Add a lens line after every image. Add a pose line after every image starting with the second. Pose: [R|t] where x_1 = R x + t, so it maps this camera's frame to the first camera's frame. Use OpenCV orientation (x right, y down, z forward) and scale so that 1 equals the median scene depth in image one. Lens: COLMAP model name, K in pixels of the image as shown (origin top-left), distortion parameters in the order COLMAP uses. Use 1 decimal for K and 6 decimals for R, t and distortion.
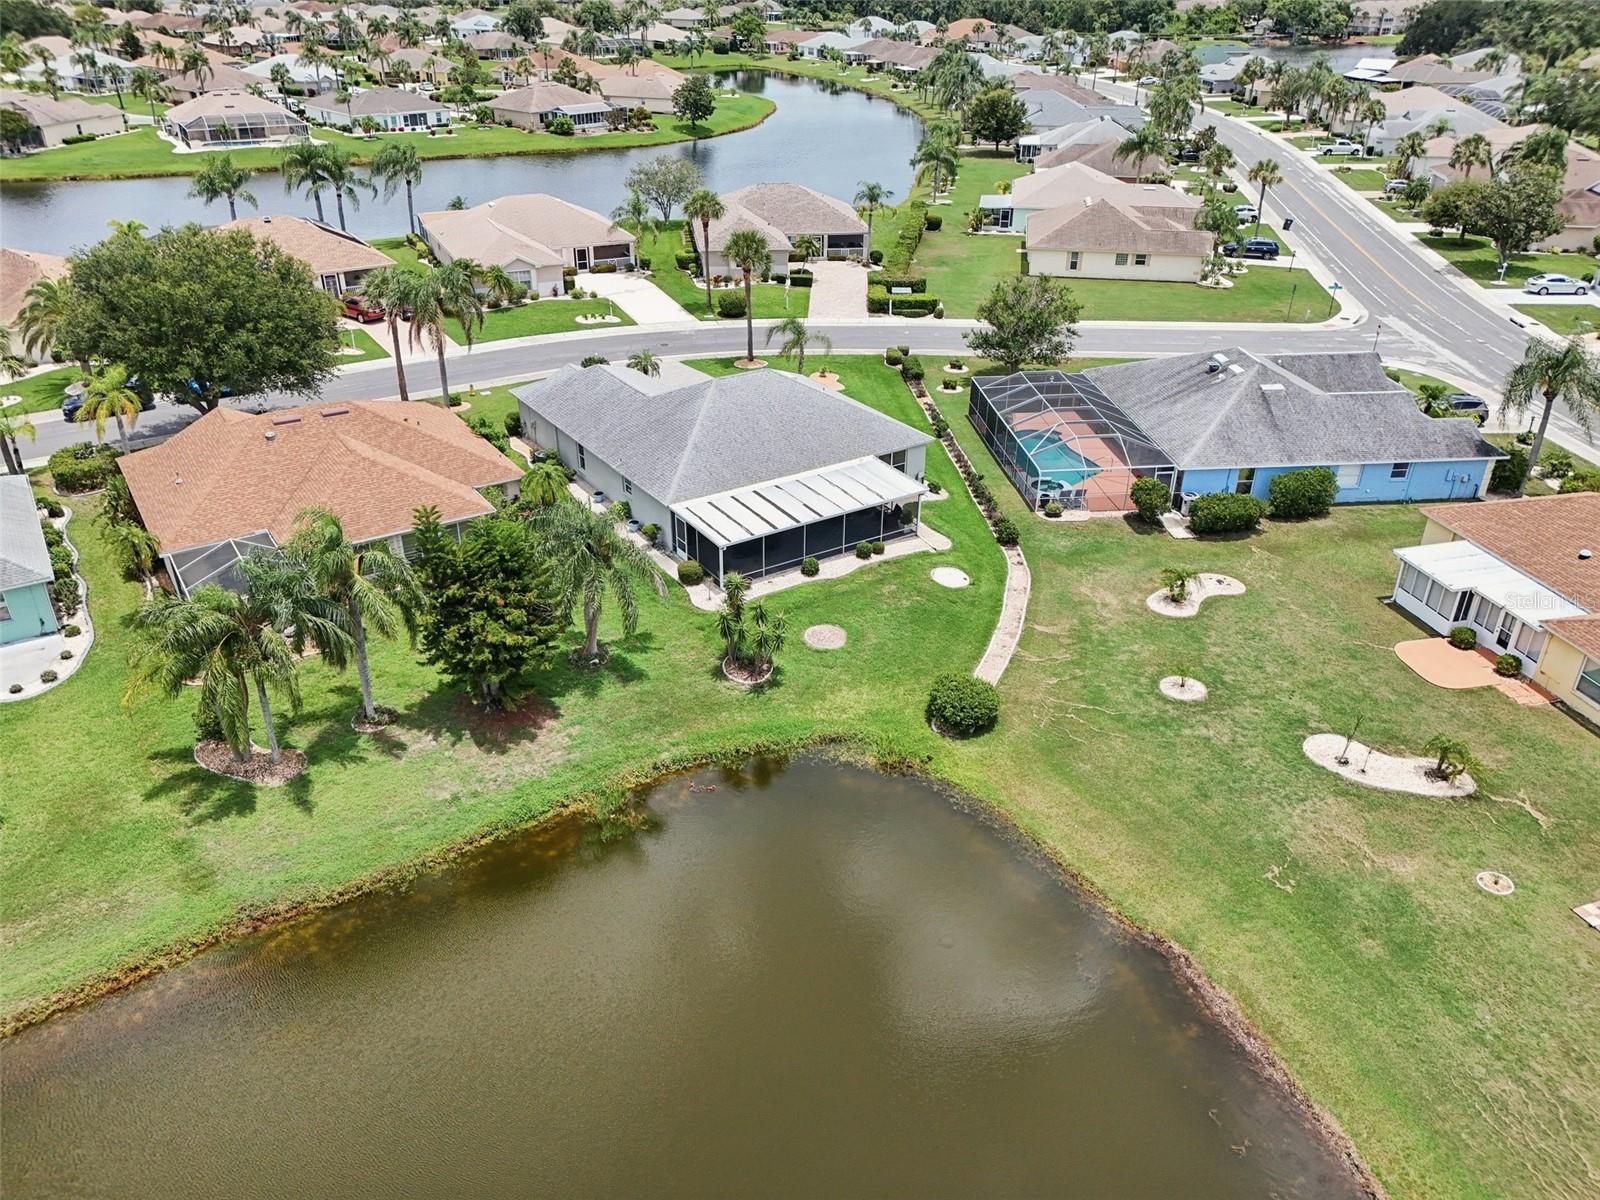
lens RADIAL K [[1174.9, 0, 802.3], [0, 1174.9, 595.0], [0, 0, 1]] dist [0.077392, -0.104901]
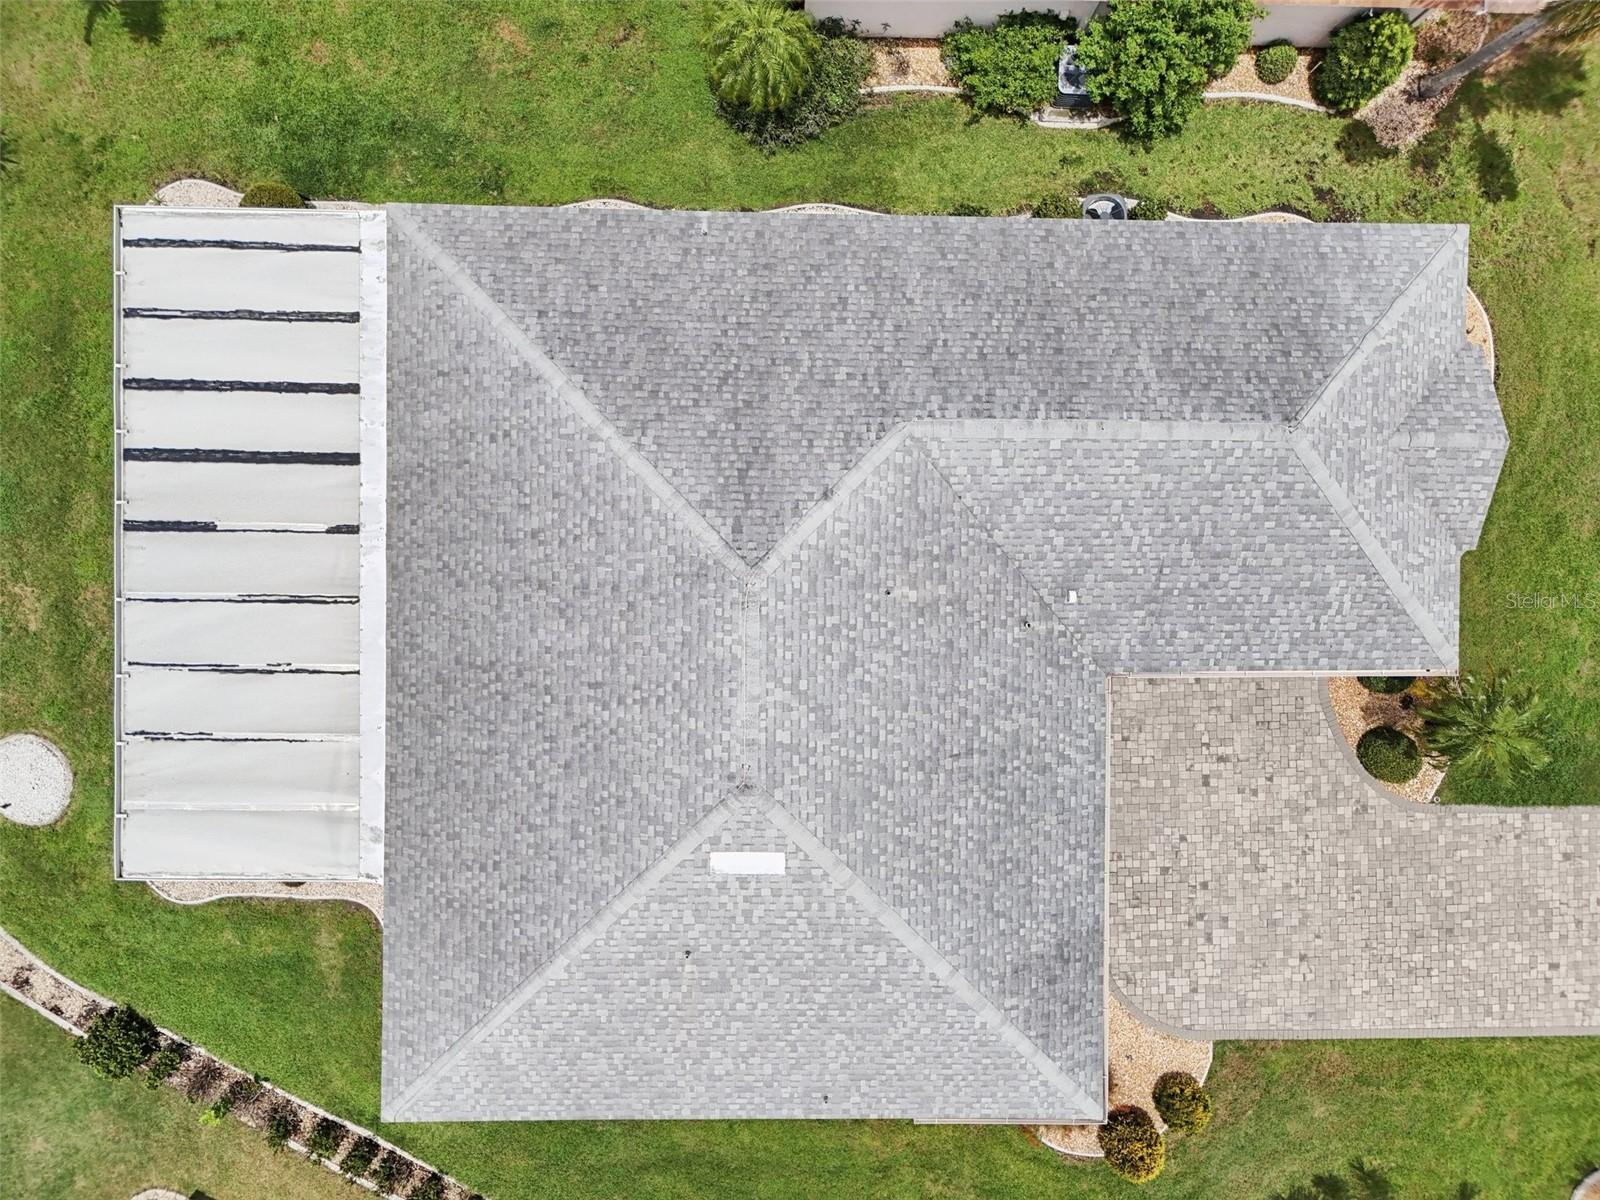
lens RADIAL K [[1182.0, 0, 800.0], [0, 1182.0, 600.0], [0, 0, 1]] dist [0.036431, -0.032952]
pose [[-0.564739, 0.825035, -0.019677, -0.078895], [-0.439273, -0.280327, 0.853496, -0.501278], [0.698648, 0.490646, 0.520727, 0.964683]]
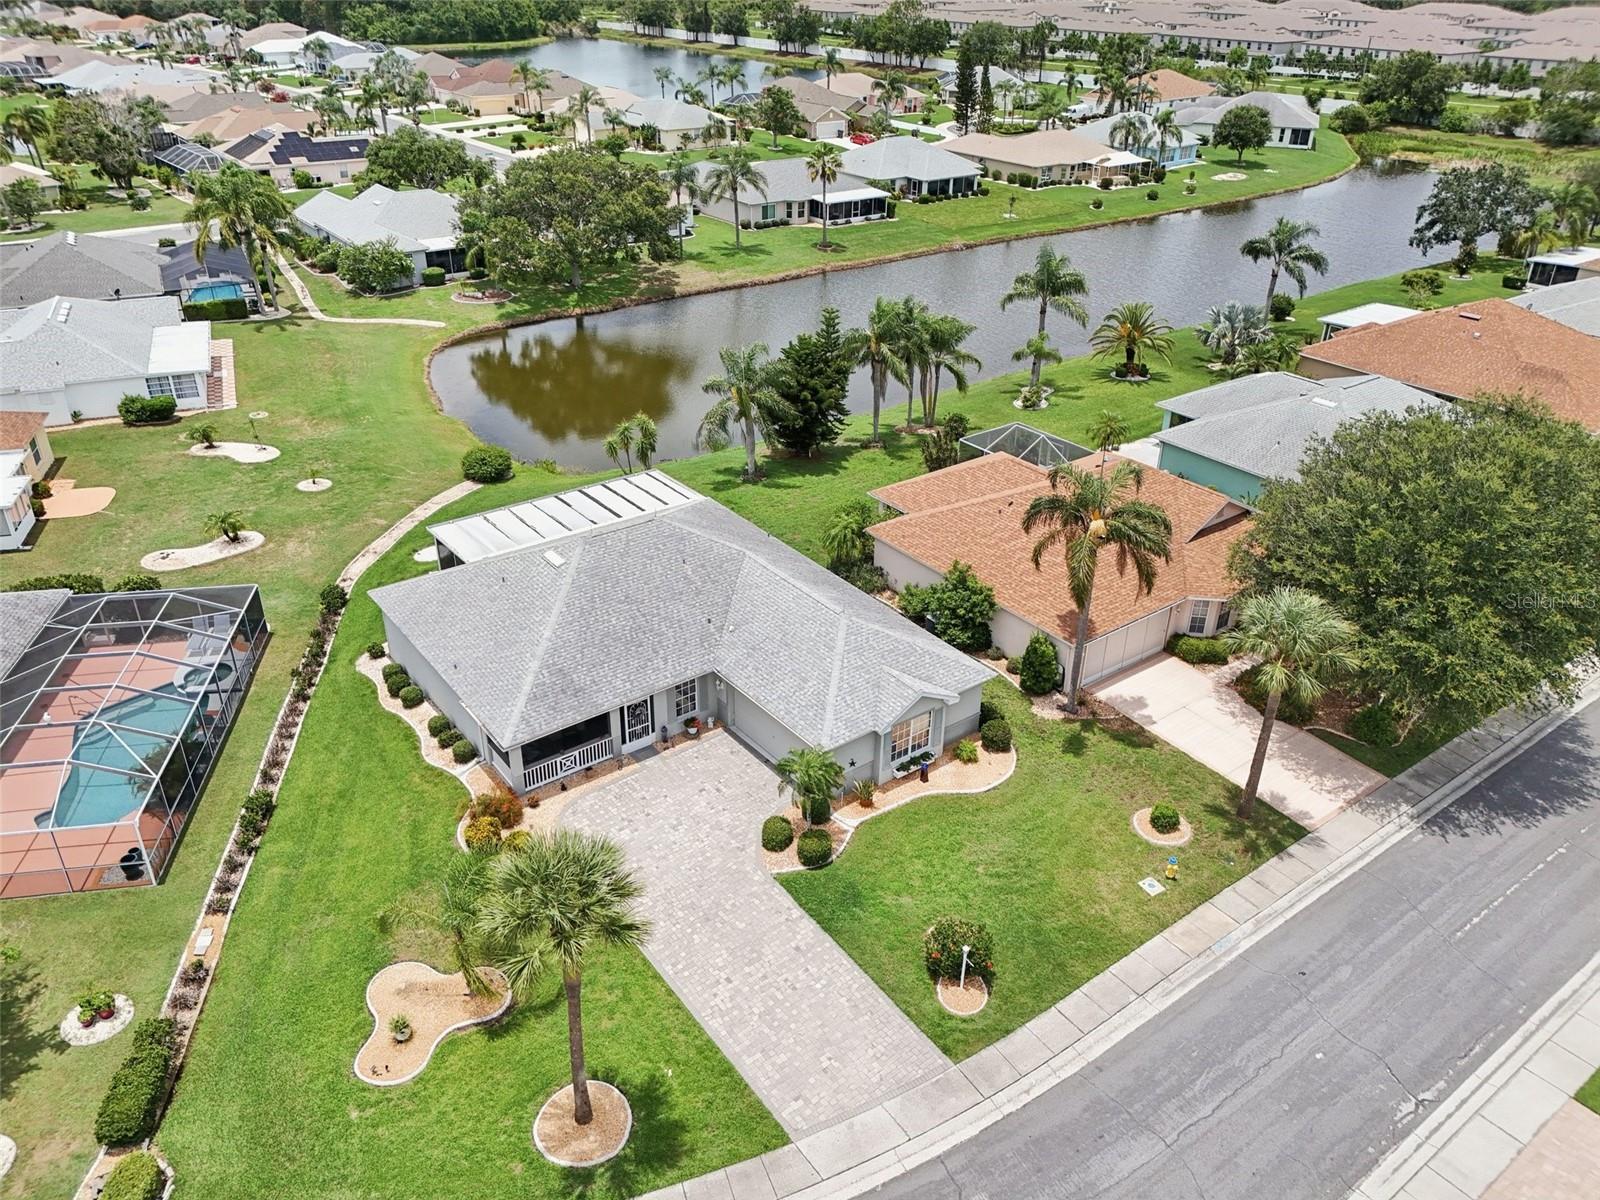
lens RADIAL K [[1174.9, 0, 802.3], [0, 1174.9, 595.0], [0, 0, 1]] dist [0.077392, -0.104901]
pose [[-0.997991, -0.001897, -0.063325, -0.134339], [-0.054757, 0.528560, 0.847128, -0.915364], [0.031864, 0.848894, -0.527602, 1.634720]]
